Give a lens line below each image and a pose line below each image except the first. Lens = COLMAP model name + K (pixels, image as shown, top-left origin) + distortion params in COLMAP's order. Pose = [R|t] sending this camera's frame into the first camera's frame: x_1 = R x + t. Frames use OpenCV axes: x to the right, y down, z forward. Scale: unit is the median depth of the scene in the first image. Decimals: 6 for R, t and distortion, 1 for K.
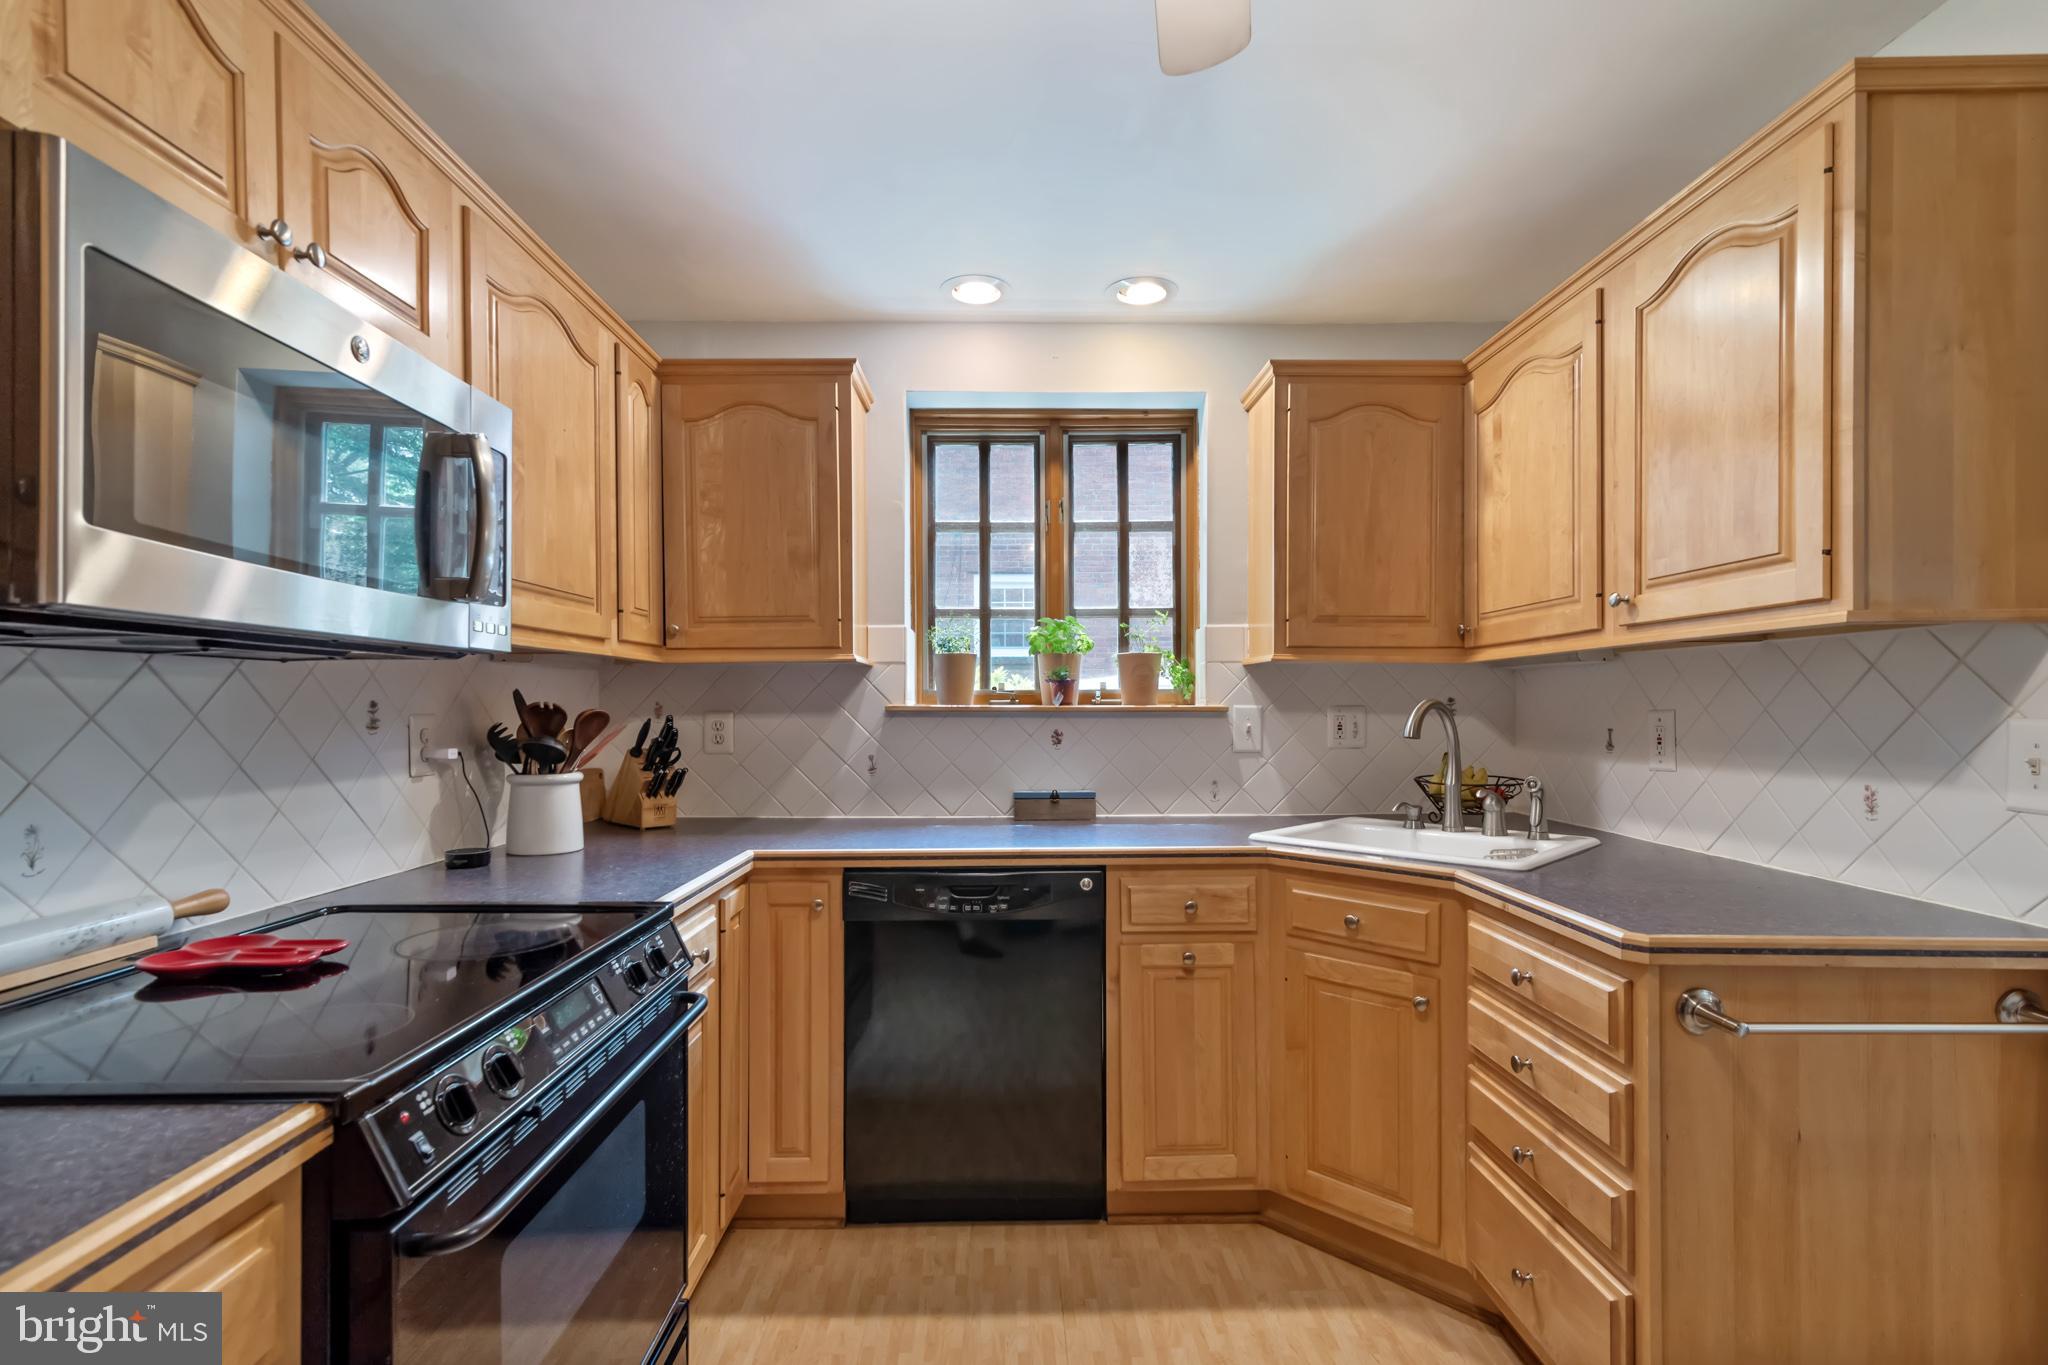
lens RADIAL K [[937.7, 0, 1022.9], [0, 937.7, 709.3], [0, 0, 1]] dist [0.015004, -0.000874]
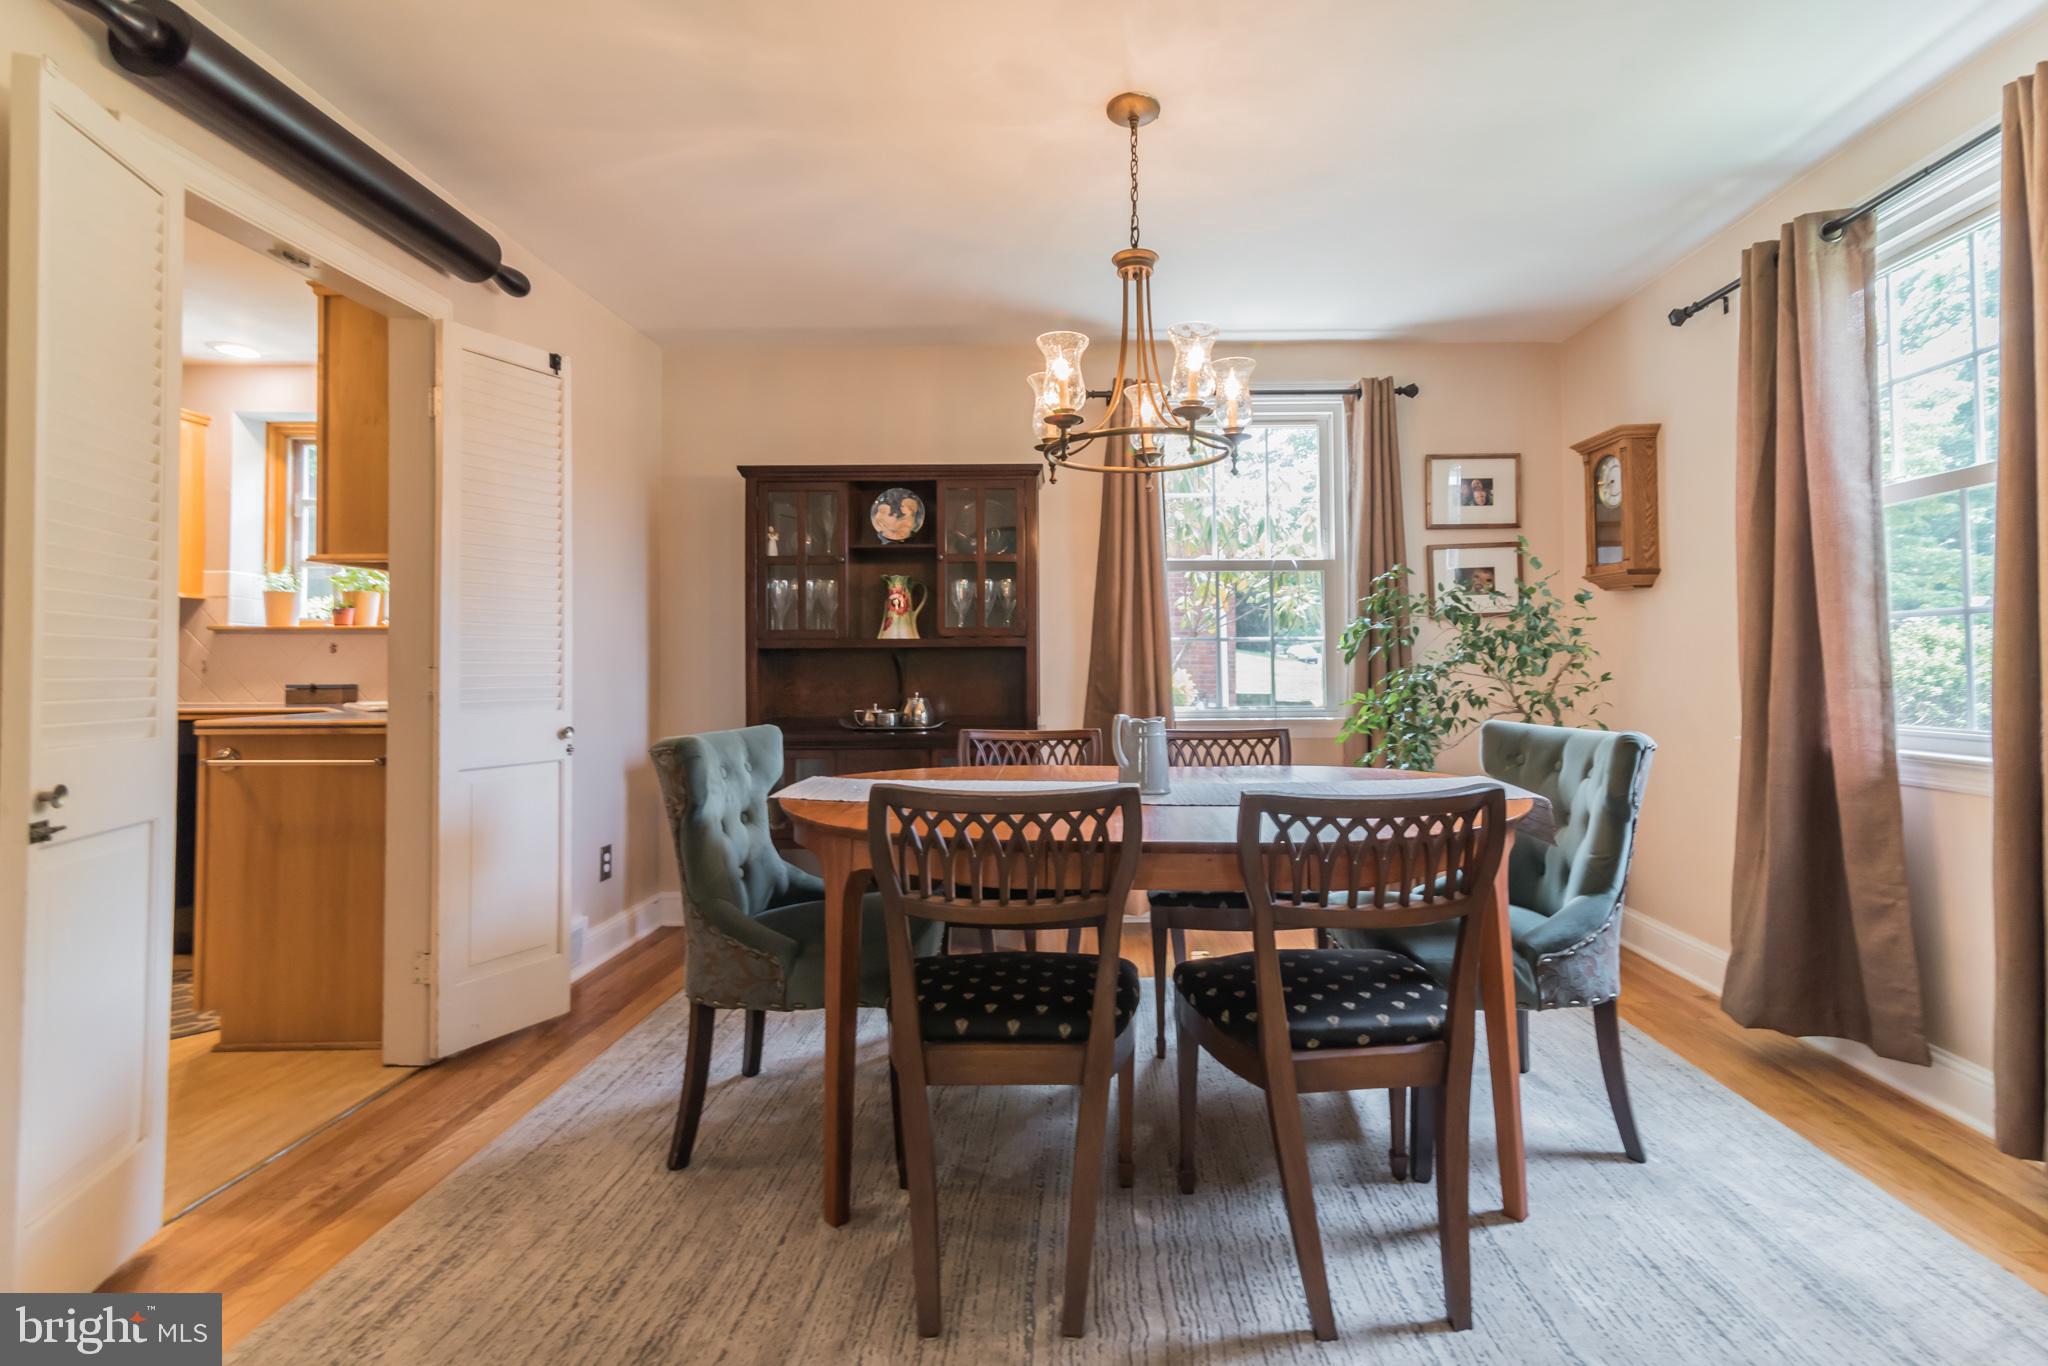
lens RADIAL K [[937.7, 0, 1074.2], [0, 937.7, 631.8], [0, 0, 1]] dist [0.015004, -0.000874]
pose [[0.999976, -0.002871, -0.006350, 1.536349], [0.002622, 0.999240, -0.038895, 0.083375], [0.006457, 0.038878, 0.999223, -0.590158]]
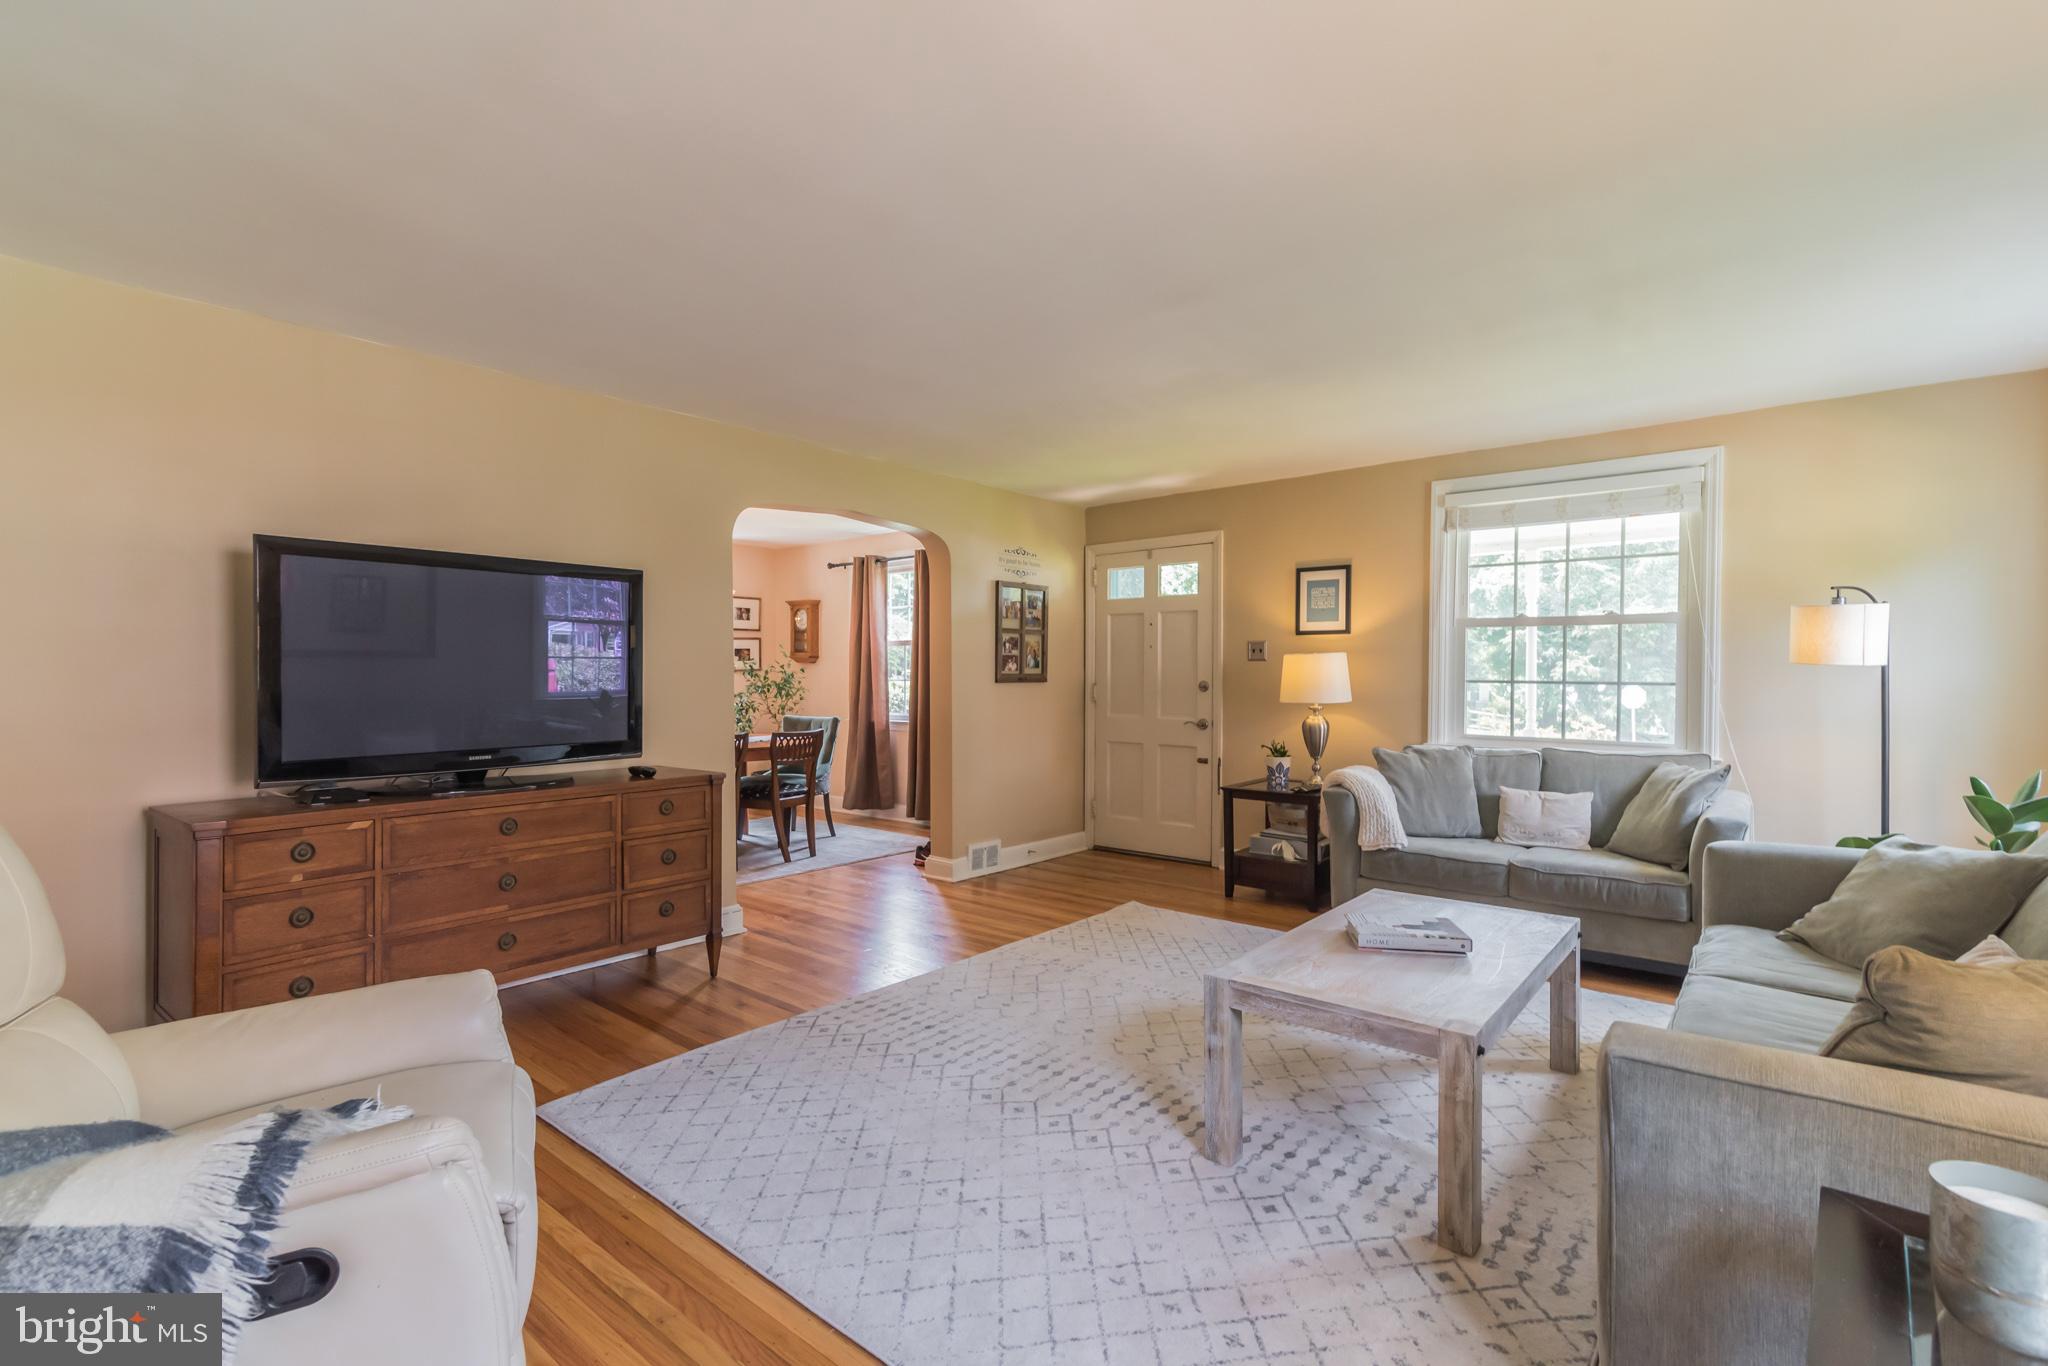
lens RADIAL K [[937.7, 0, 1017.7], [0, 937.7, 682.1], [0, 0, 1]] dist [0.015004, -0.000874]
pose [[0.645425, 0.001959, 0.763821, 0.032637], [-0.000387, 0.999997, -0.002238, 0.039450], [-0.763823, 0.001149, 0.645424, -2.205052]]
